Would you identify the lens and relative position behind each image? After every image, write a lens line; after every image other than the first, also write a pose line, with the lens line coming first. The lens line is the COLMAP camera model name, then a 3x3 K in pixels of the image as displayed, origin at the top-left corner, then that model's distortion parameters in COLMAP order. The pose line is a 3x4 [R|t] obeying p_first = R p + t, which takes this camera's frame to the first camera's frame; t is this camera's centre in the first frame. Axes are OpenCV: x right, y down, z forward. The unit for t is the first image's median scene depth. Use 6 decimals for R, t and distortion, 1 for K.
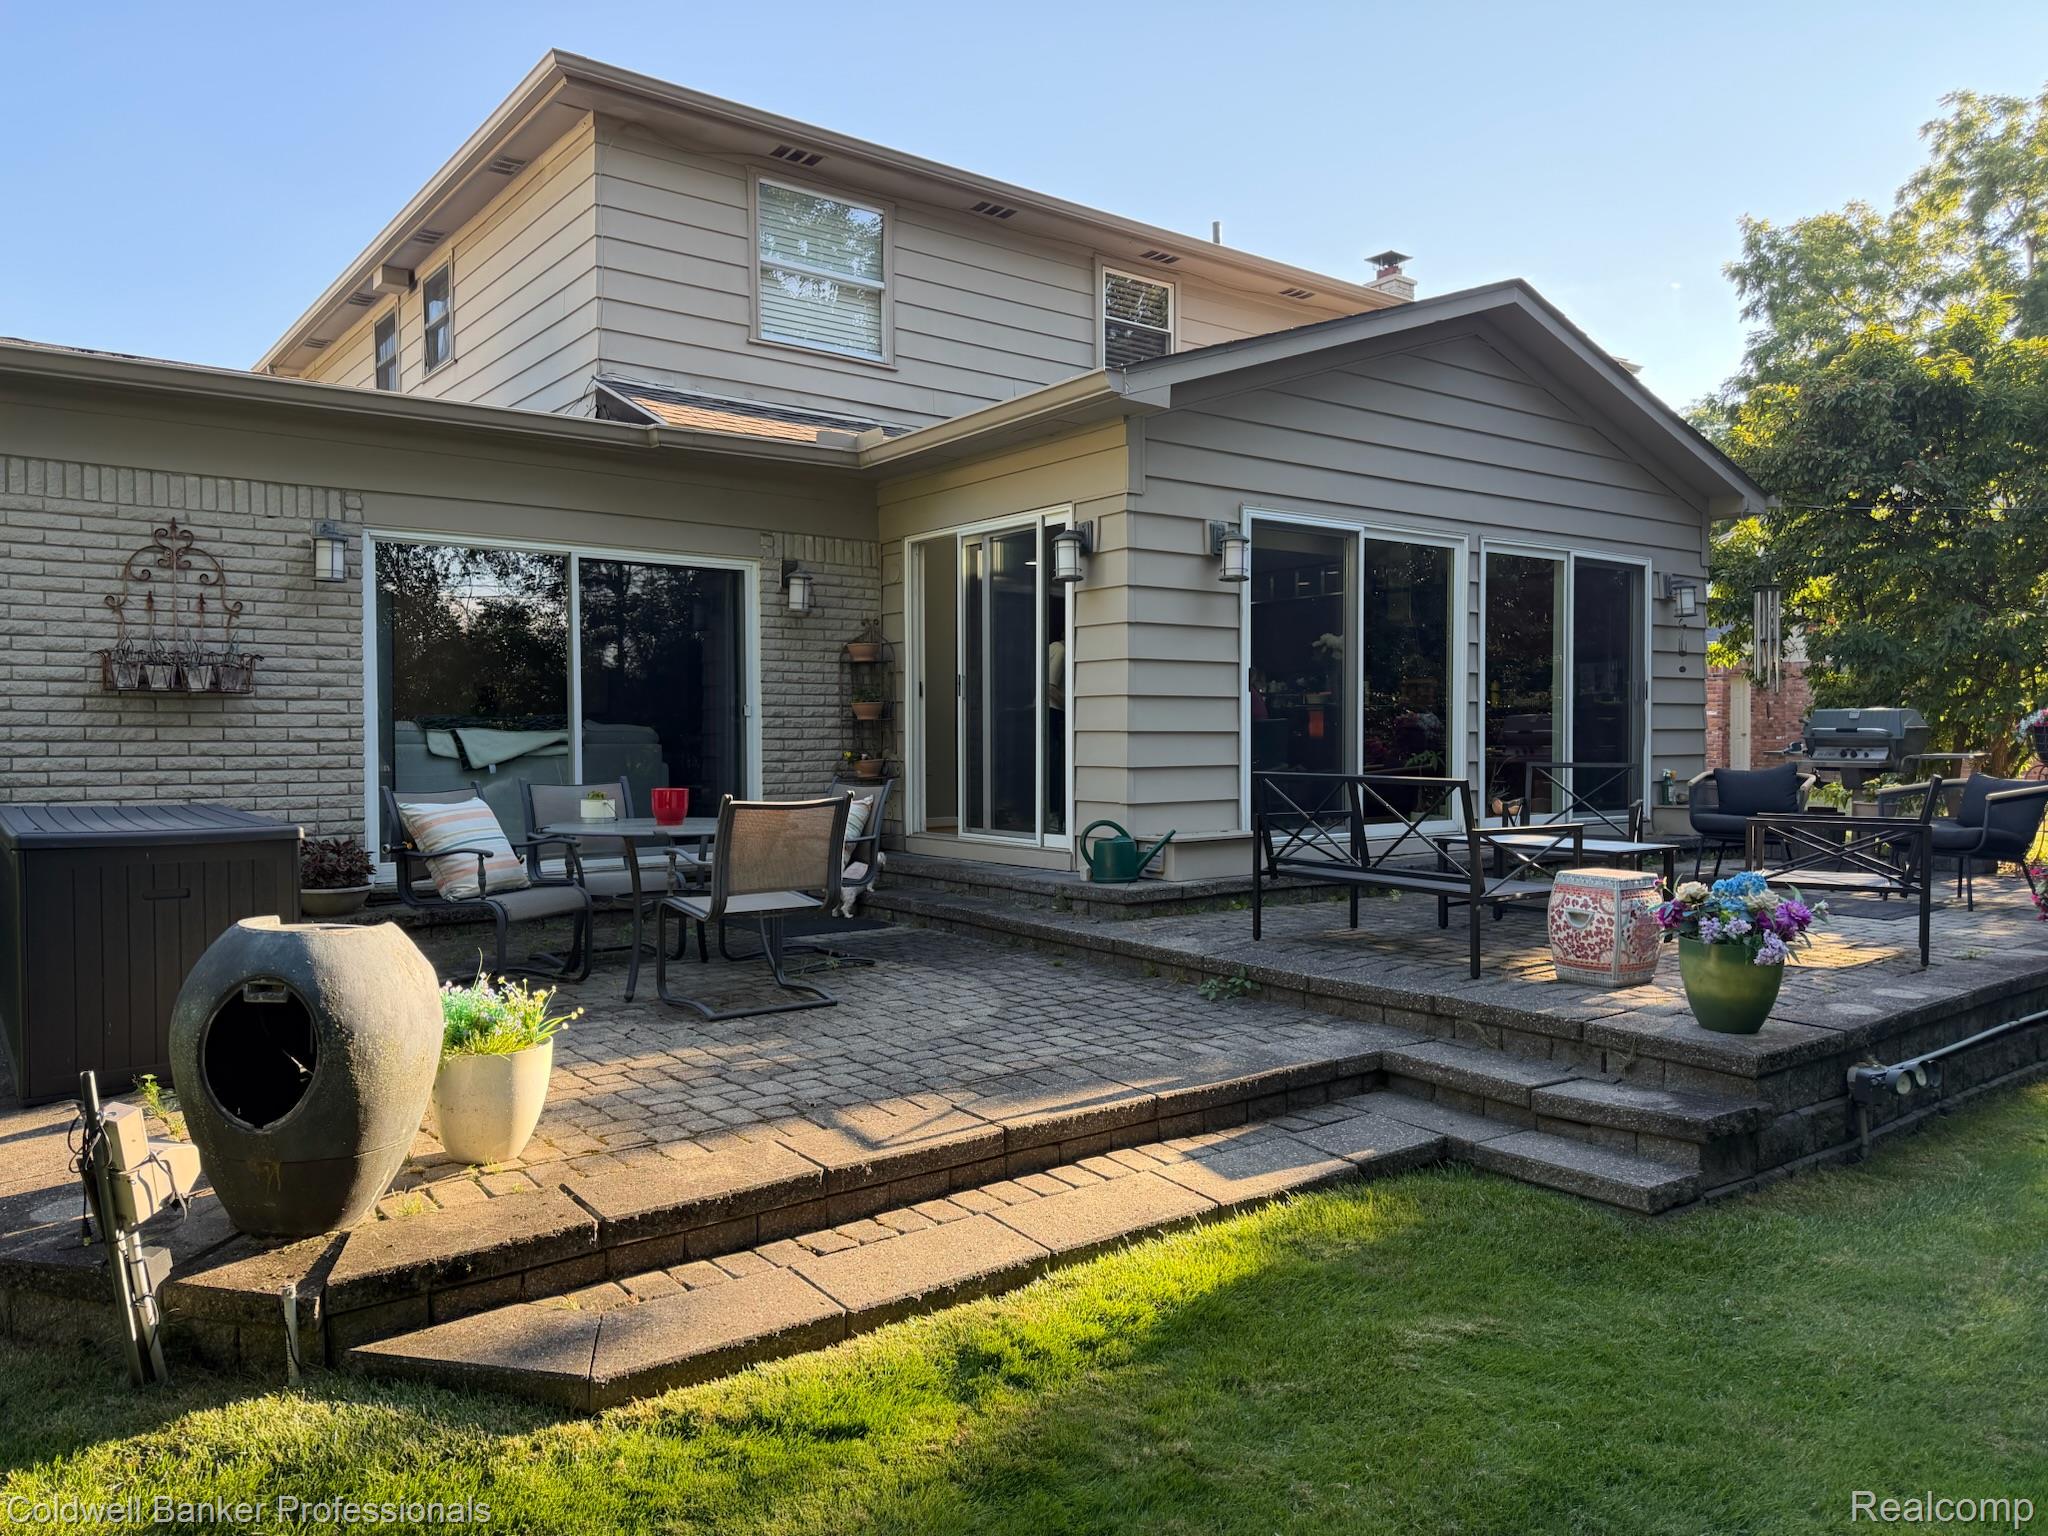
lens RADIAL K [[1423.7, 0, 1037.9], [0, 1423.7, 760.8], [0, 0, 1]] dist [0.107507, -0.171325]
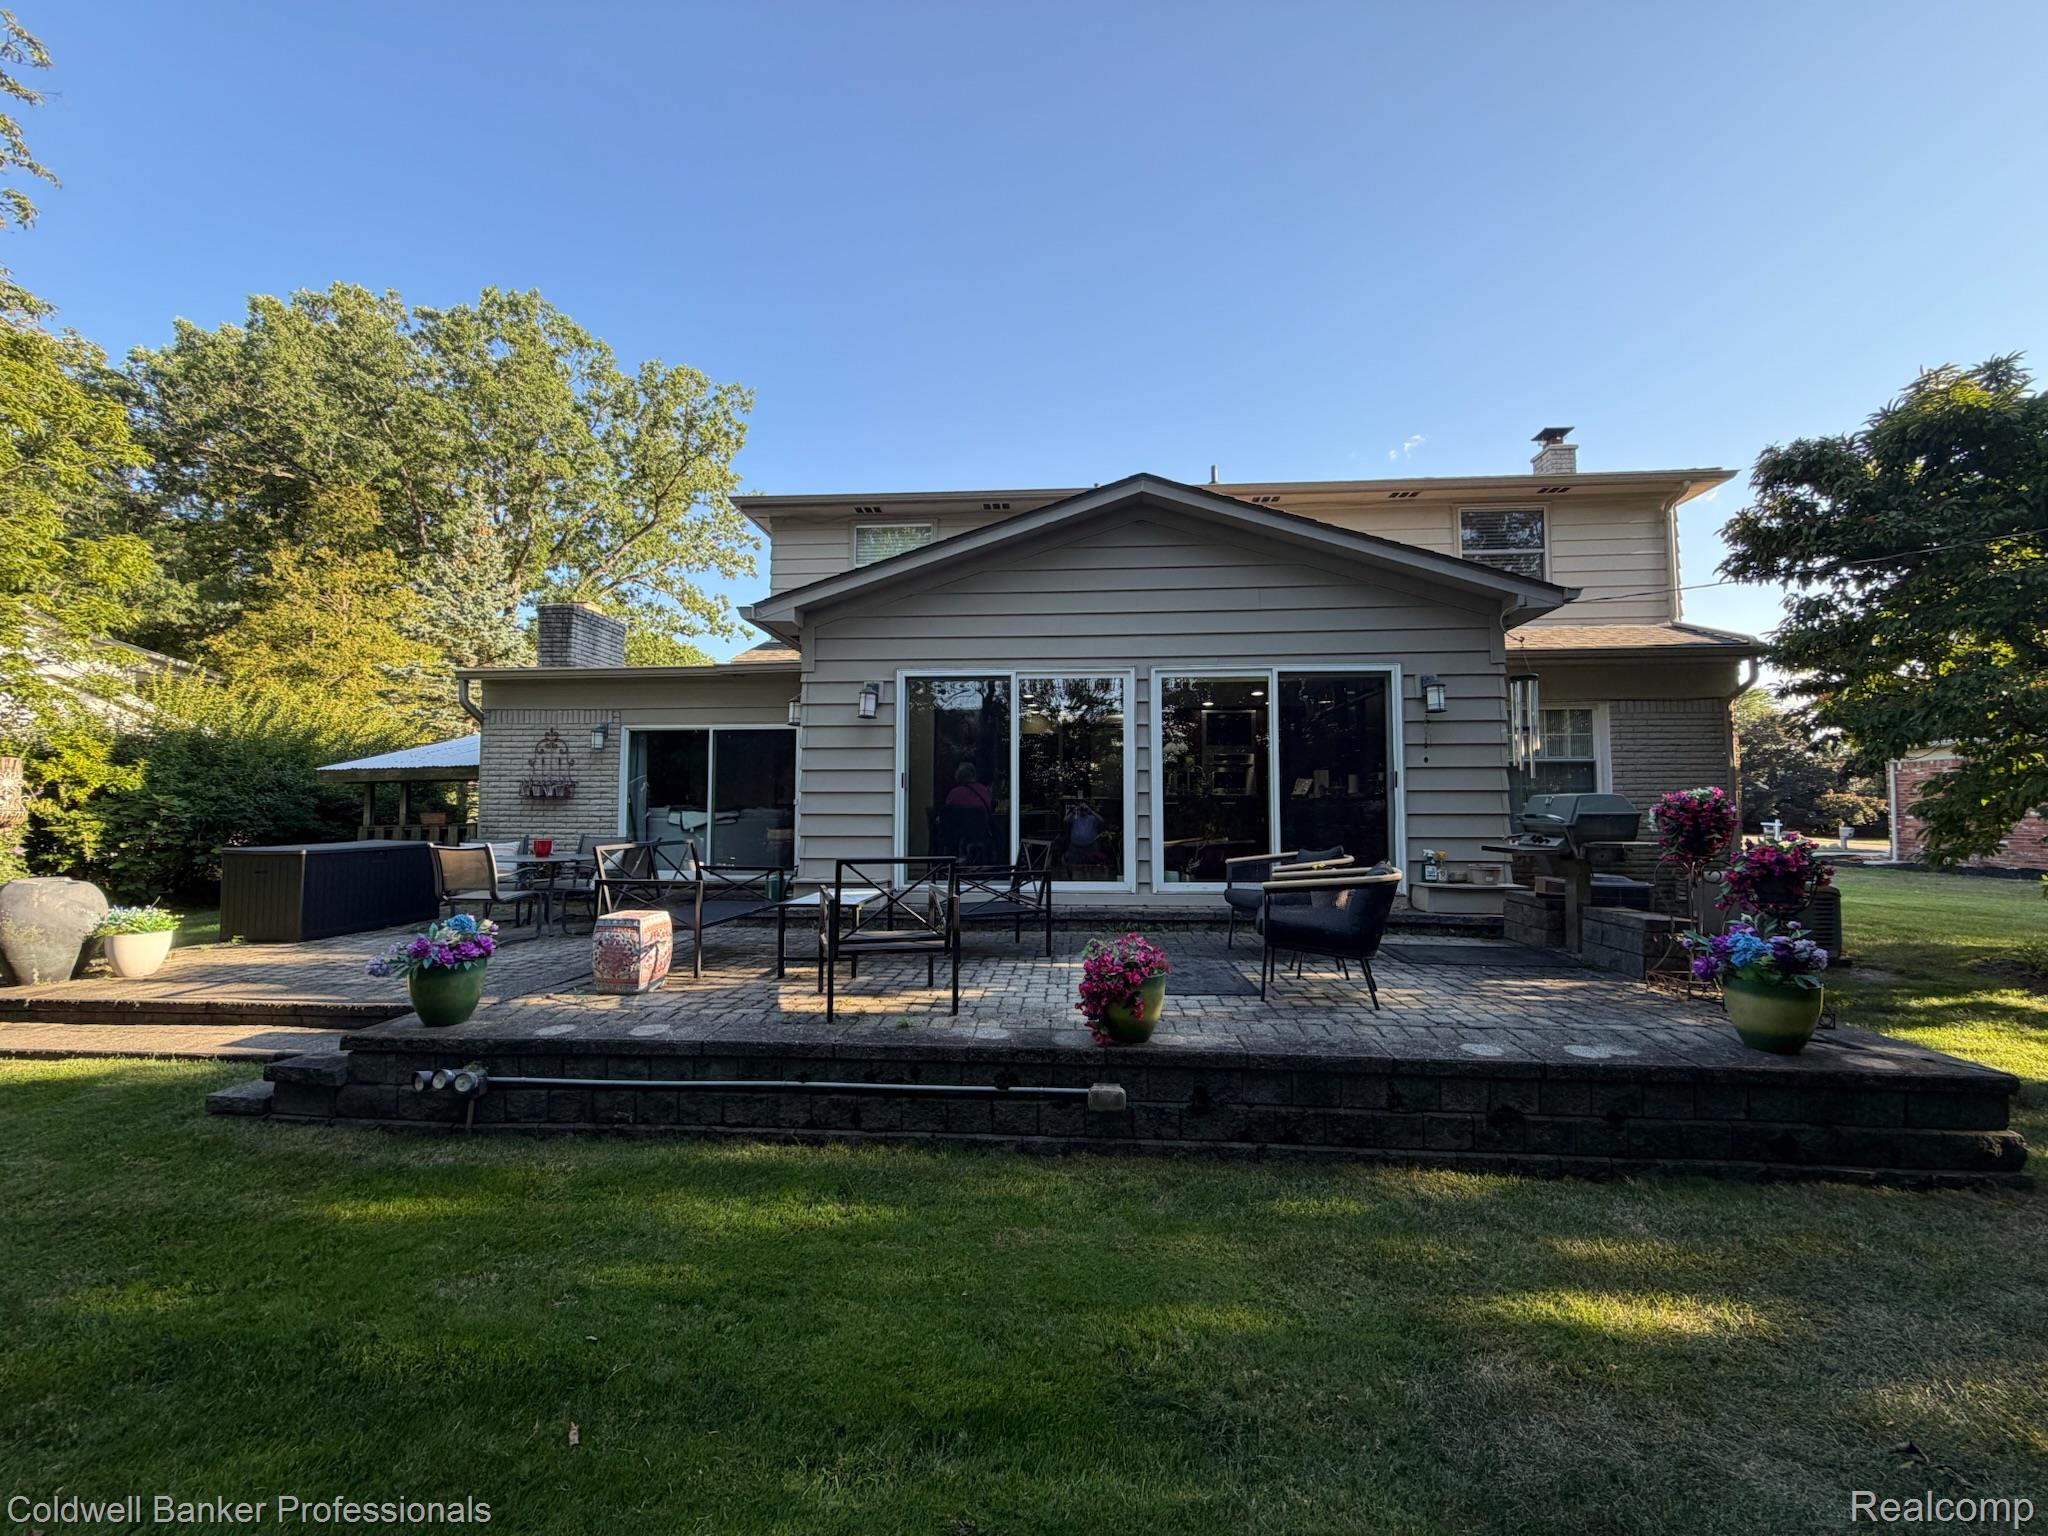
lens RADIAL K [[805.9, 0, 1024.0], [0, 805.9, 768.0], [0, 0, 1]] dist [-0.000921, -0.000100]
pose [[0.743735, -0.032274, -0.667695, 0.733448], [-0.015096, 0.997768, -0.065044, -0.014658], [0.668304, 0.058455, 0.741588, 0.395254]]
